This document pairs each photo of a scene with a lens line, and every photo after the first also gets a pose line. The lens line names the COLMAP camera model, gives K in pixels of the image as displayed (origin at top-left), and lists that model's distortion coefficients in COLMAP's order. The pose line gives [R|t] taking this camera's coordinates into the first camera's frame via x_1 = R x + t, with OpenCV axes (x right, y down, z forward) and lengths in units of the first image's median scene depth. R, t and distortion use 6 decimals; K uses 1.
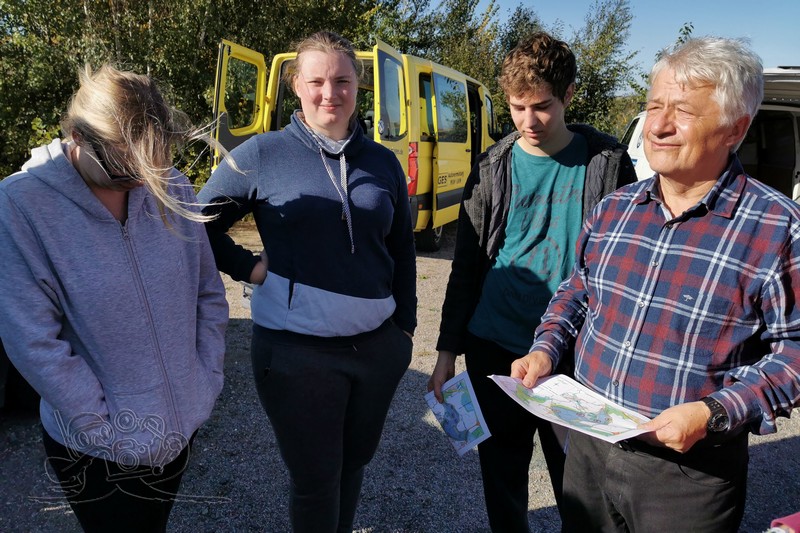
lens RADIAL K [[629.0, 0, 393.4], [0, 629.0, 268.4], [0, 0, 1]] dist [0.082833, -0.099422]
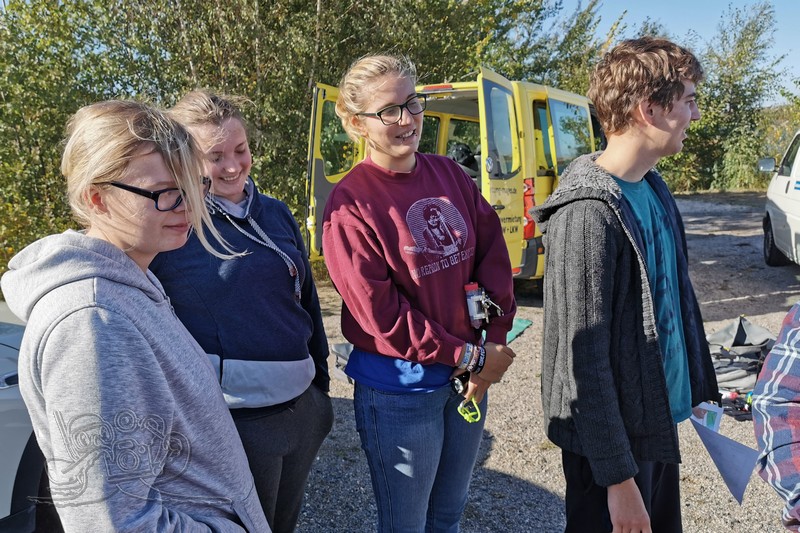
lens RADIAL K [[653.0, 0, 414.2], [0, 653.0, 260.2], [0, 0, 1]] dist [0.057915, -0.056732]
pose [[0.986688, -0.040712, -0.157446, 0.013851], [0.029998, 0.997107, -0.069840, -0.028739], [0.159834, 0.064187, 0.985055, 0.091801]]
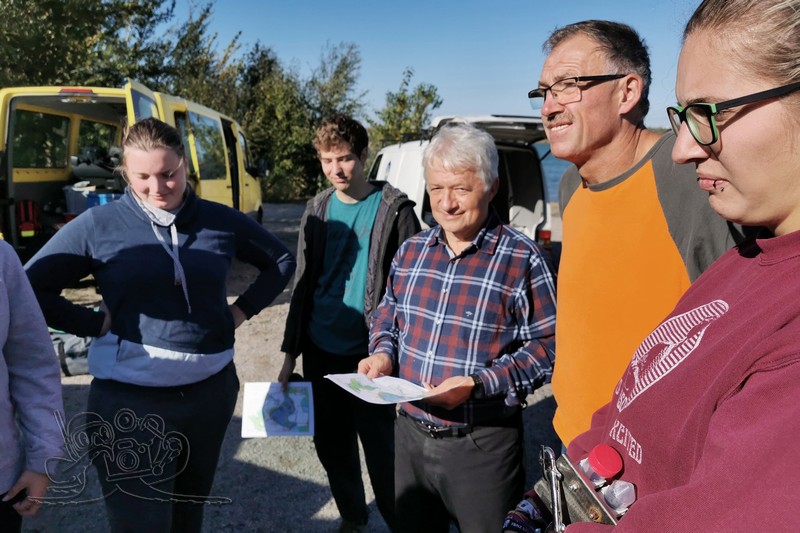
lens RADIAL K [[629.0, 0, 394.6], [0, 629.0, 272.5], [0, 0, 1]] dist [0.082833, -0.099422]
pose [[0.923575, -0.085610, 0.373739, -0.032233], [0.100161, 0.994777, -0.019648, -0.005655], [-0.370105, 0.055581, 0.927326, -0.033116]]
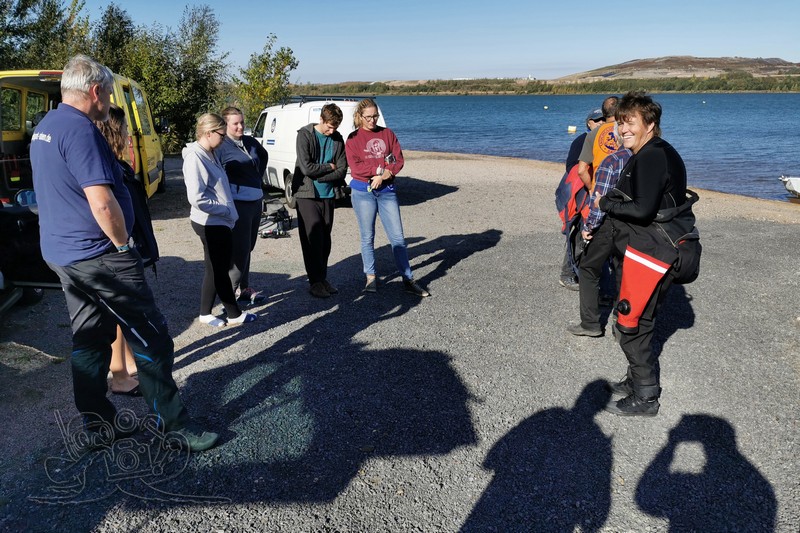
lens RADIAL K [[629.0, 0, 410.8], [0, 629.0, 256.6], [0, 0, 1]] dist [0.082833, -0.099422]
pose [[0.797730, -0.172018, 0.577959, -0.343892], [0.170334, 0.983697, 0.057673, 0.090178], [-0.578458, 0.052438, 0.814025, -0.506446]]
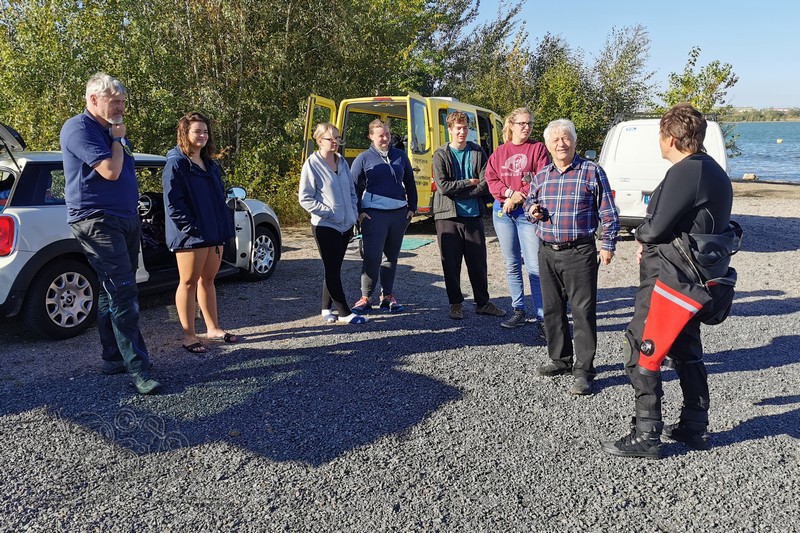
lens RADIAL K [[668.3, 0, 388.3], [0, 668.3, 280.6], [0, 0, 1]] dist [0.036238, -0.001427]
pose [[0.996623, -0.016464, -0.080440, 0.046509], [0.014183, 0.999483, -0.028854, 0.150492], [0.080873, 0.027616, 0.996342, -0.612511]]
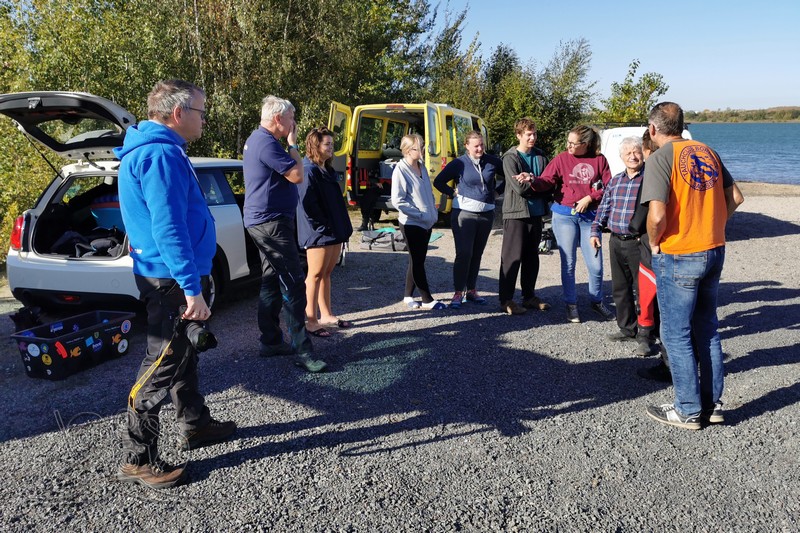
lens RADIAL K [[629.0, 0, 401.8], [0, 629.0, 265.3], [0, 0, 1]] dist [0.082833, -0.099422]
pose [[0.998982, -0.033011, 0.030728, -0.146270], [0.034031, 0.998866, -0.033286, 0.145483], [-0.029595, 0.034298, 0.998973, -0.686710]]
